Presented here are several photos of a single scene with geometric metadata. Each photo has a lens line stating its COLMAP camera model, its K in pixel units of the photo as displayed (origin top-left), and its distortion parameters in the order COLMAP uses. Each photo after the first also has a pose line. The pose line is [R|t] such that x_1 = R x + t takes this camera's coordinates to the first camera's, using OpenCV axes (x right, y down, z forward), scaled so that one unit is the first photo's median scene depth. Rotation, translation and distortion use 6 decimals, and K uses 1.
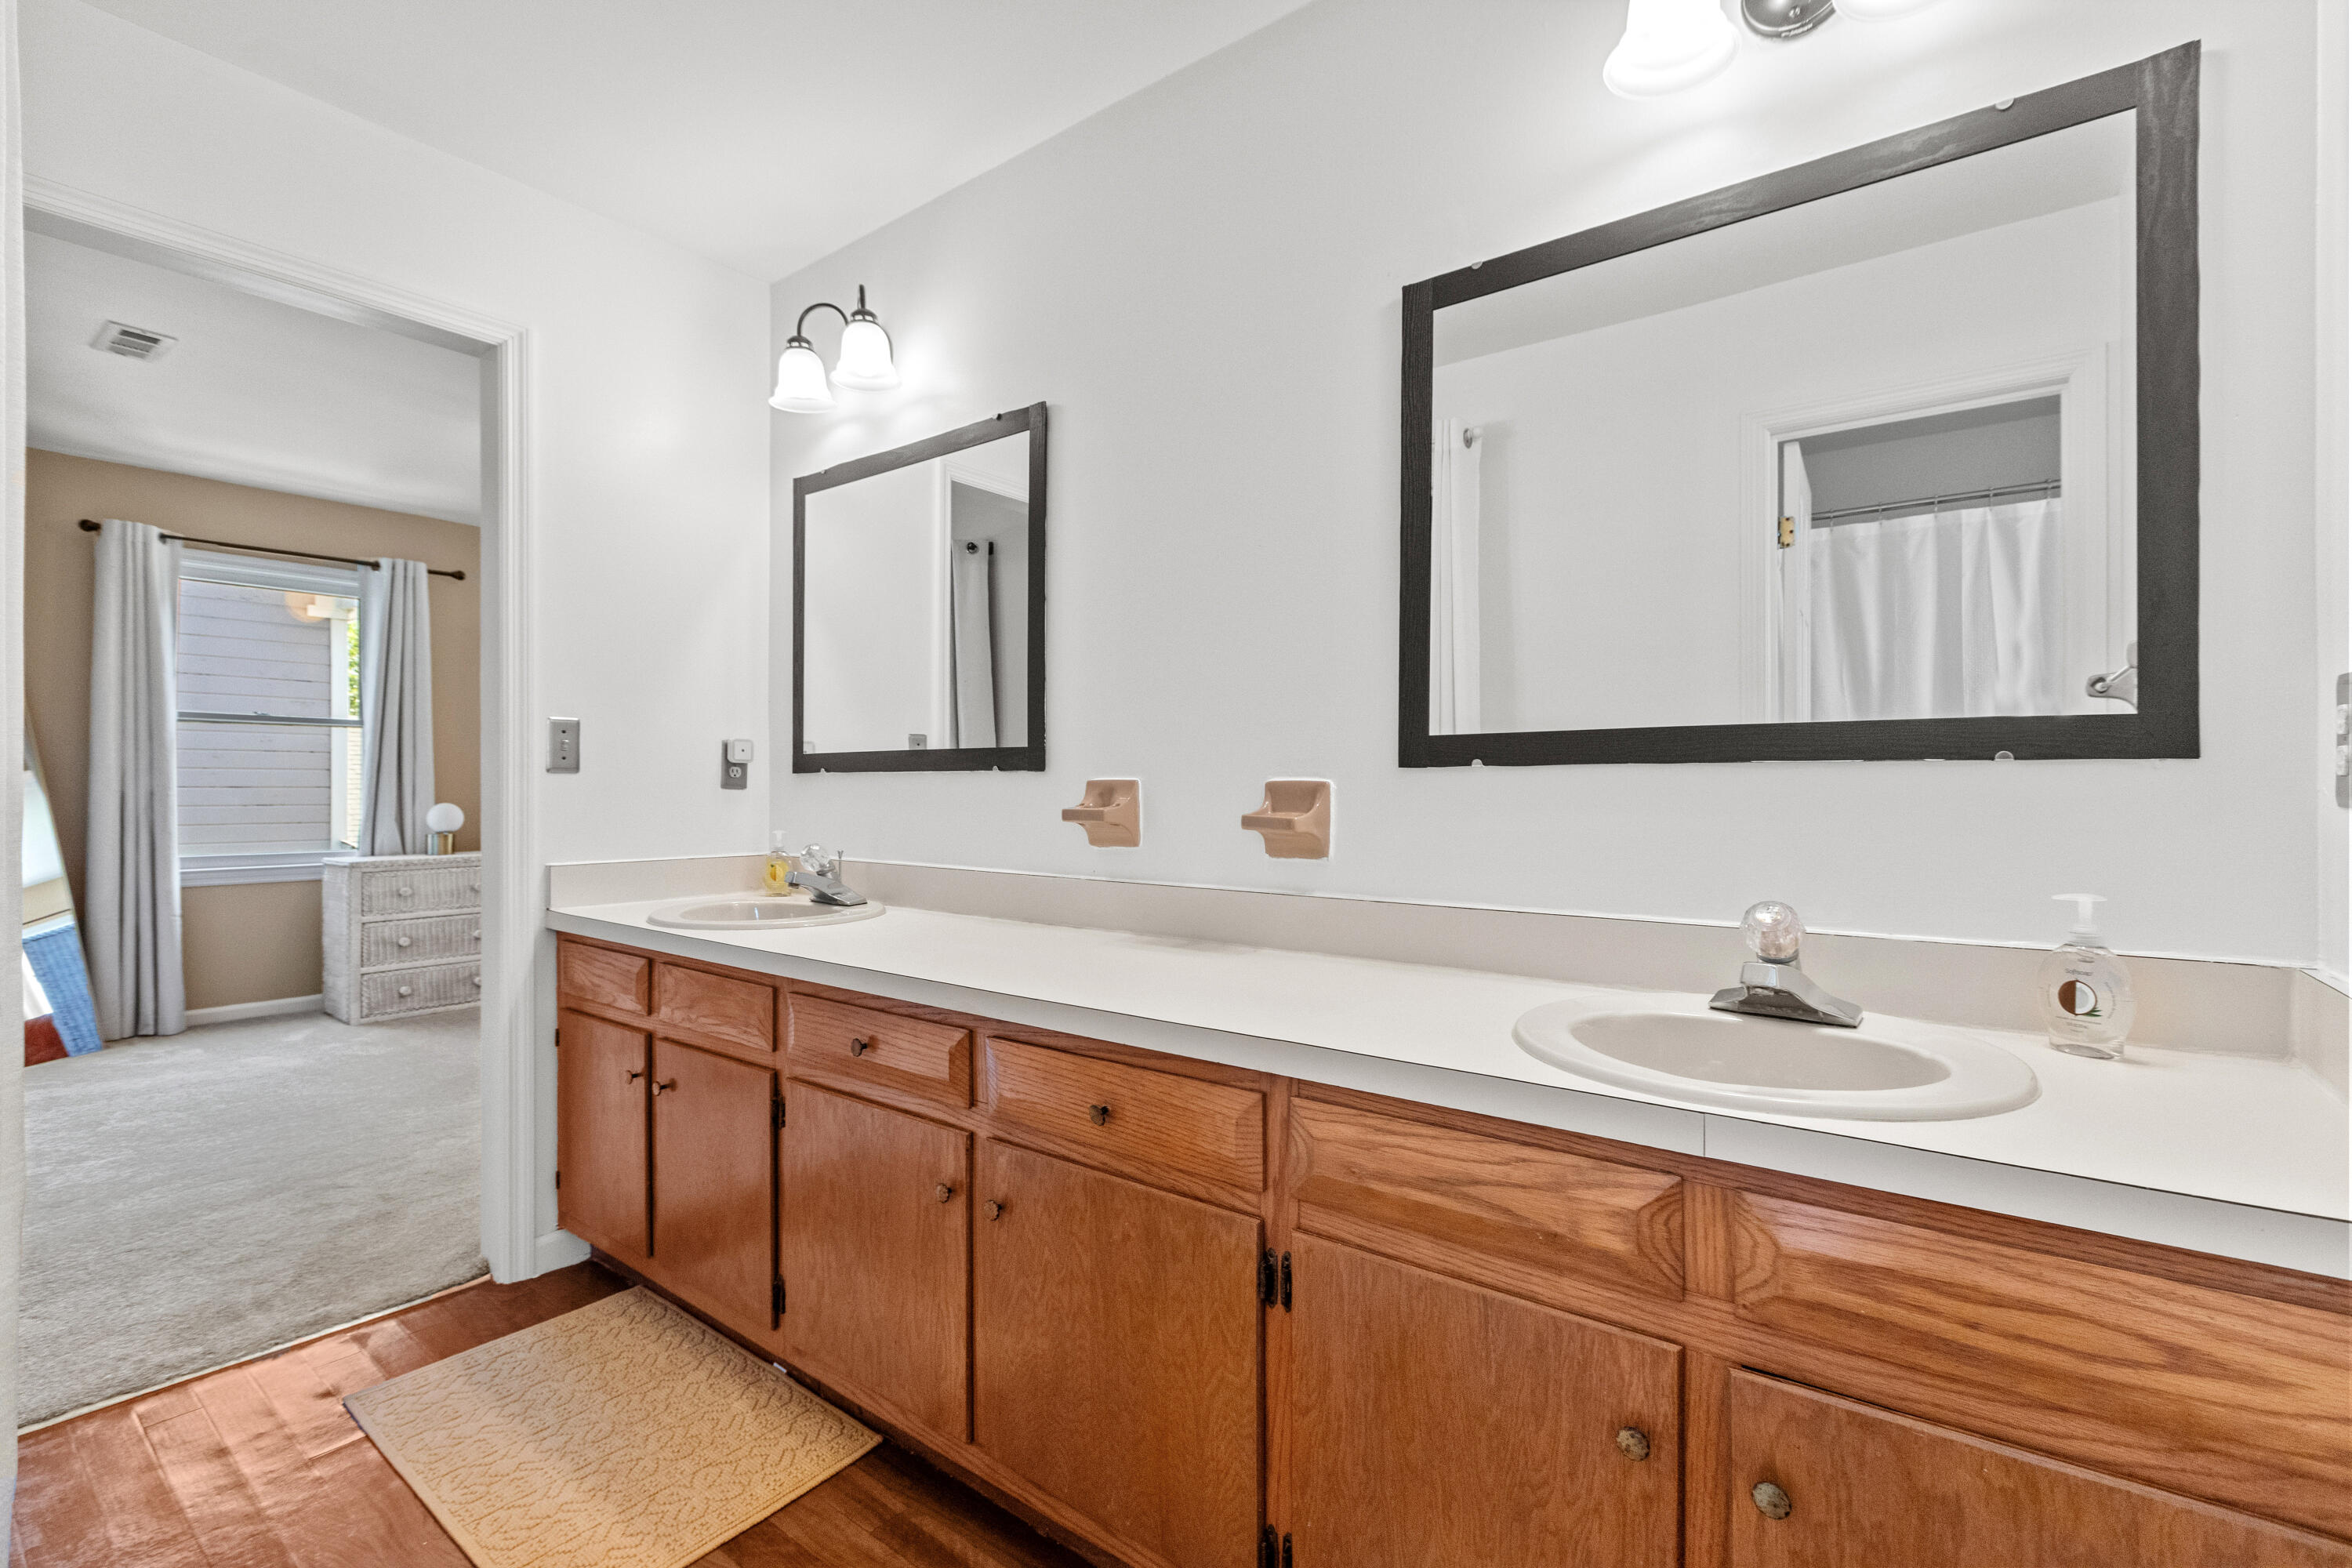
lens RADIAL K [[1059.6, 0, 1176.0], [0, 1059.6, 784.0], [0, 0, 1]] dist [0.002585, -0.000094]
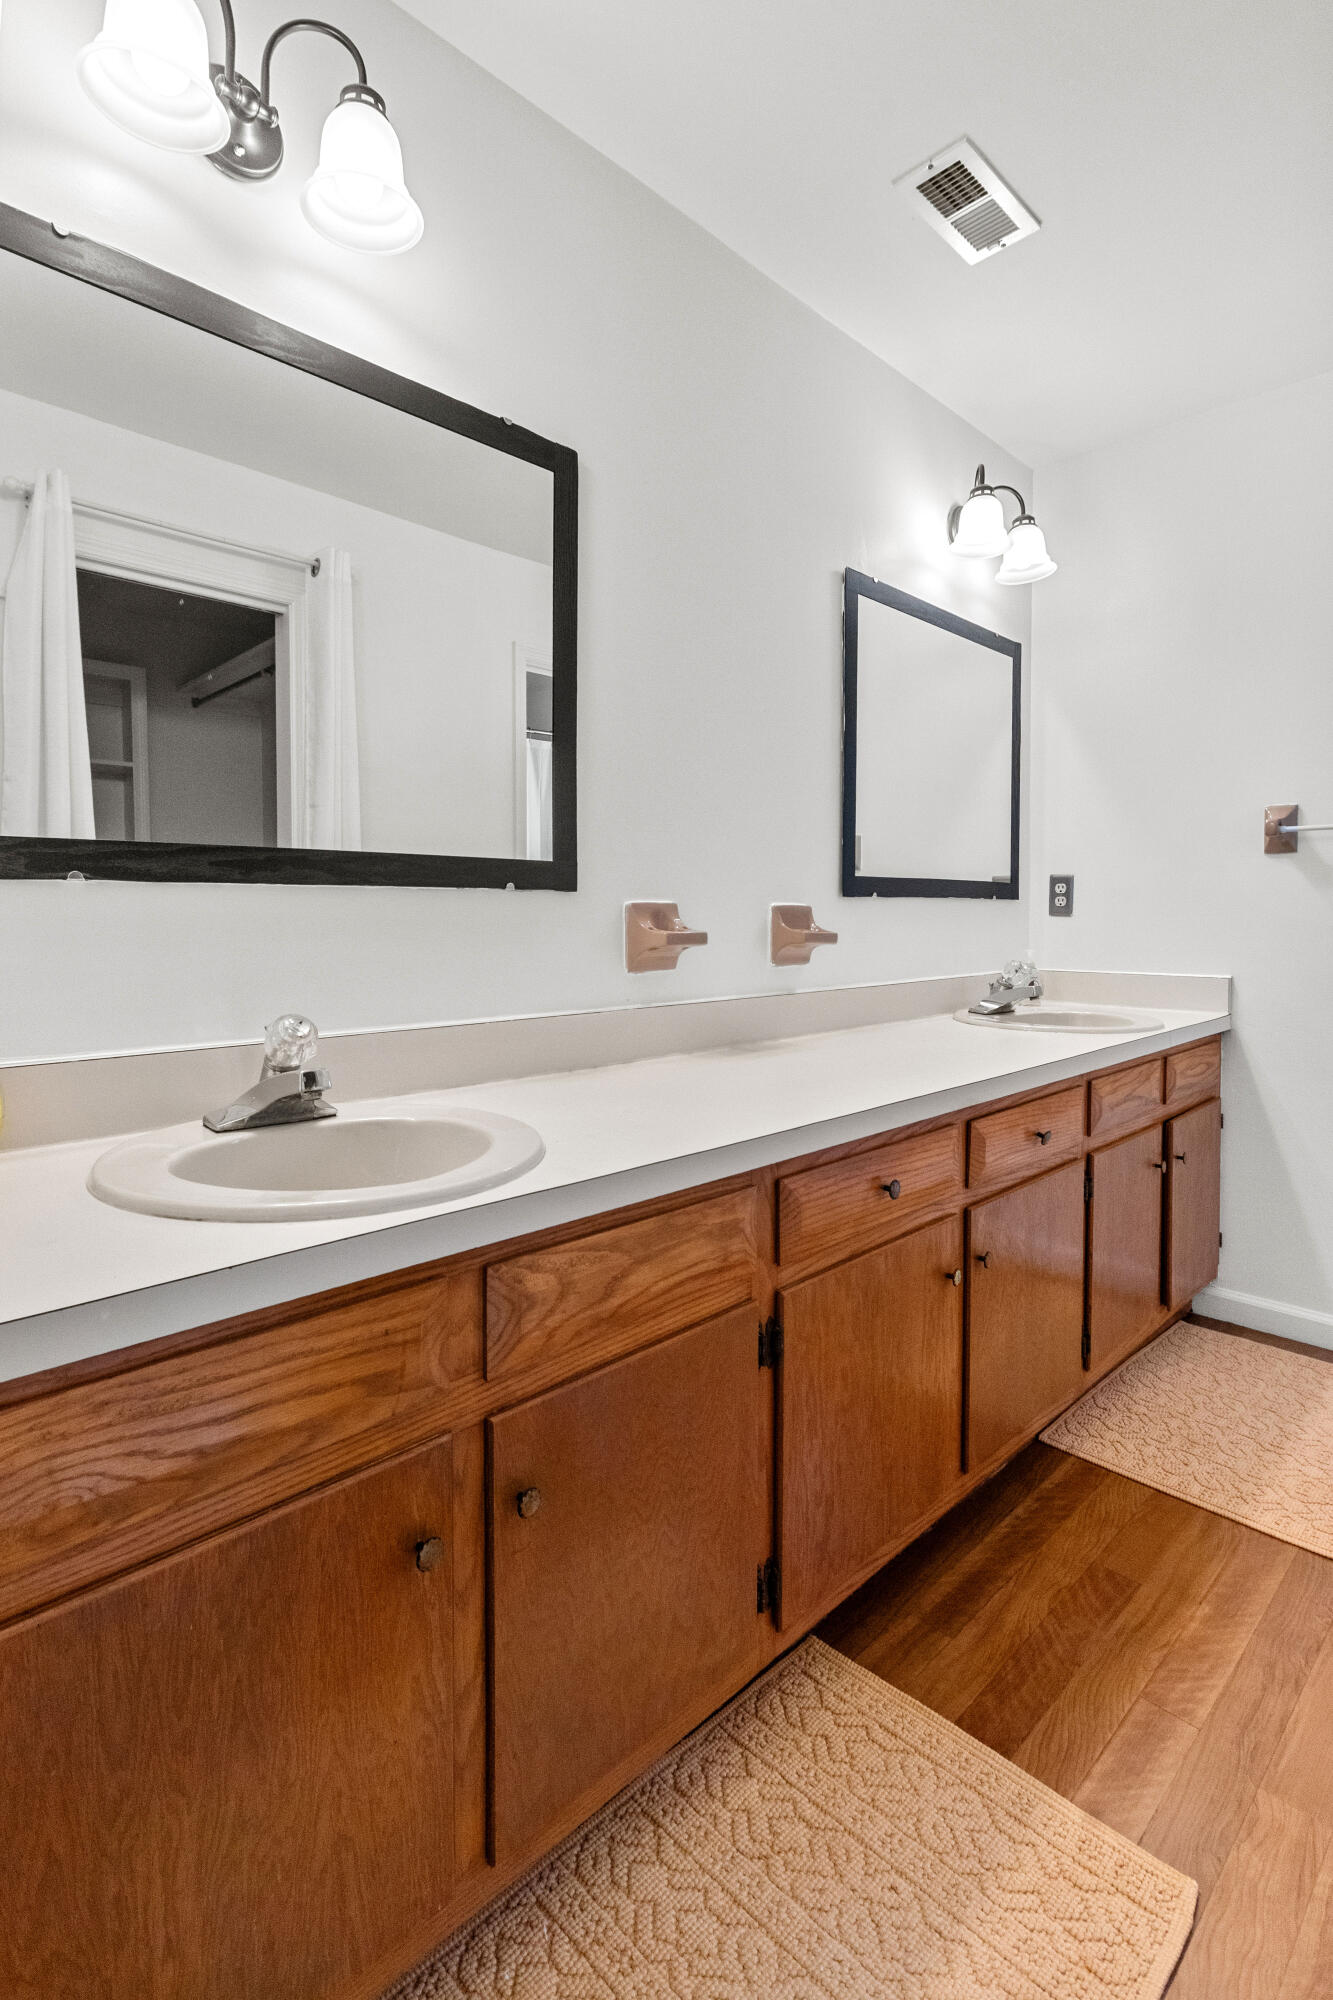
lens RADIAL K [[964.1, 0, 671.8], [0, 964.1, 928.8], [0, 0, 1]] dist [0.025061, 0.000298]
pose [[0.121455, -0.024076, 0.992305, -1.145865], [-0.008679, 0.999642, 0.025316, -0.003235], [-0.992559, -0.011687, 0.121202, 1.068563]]
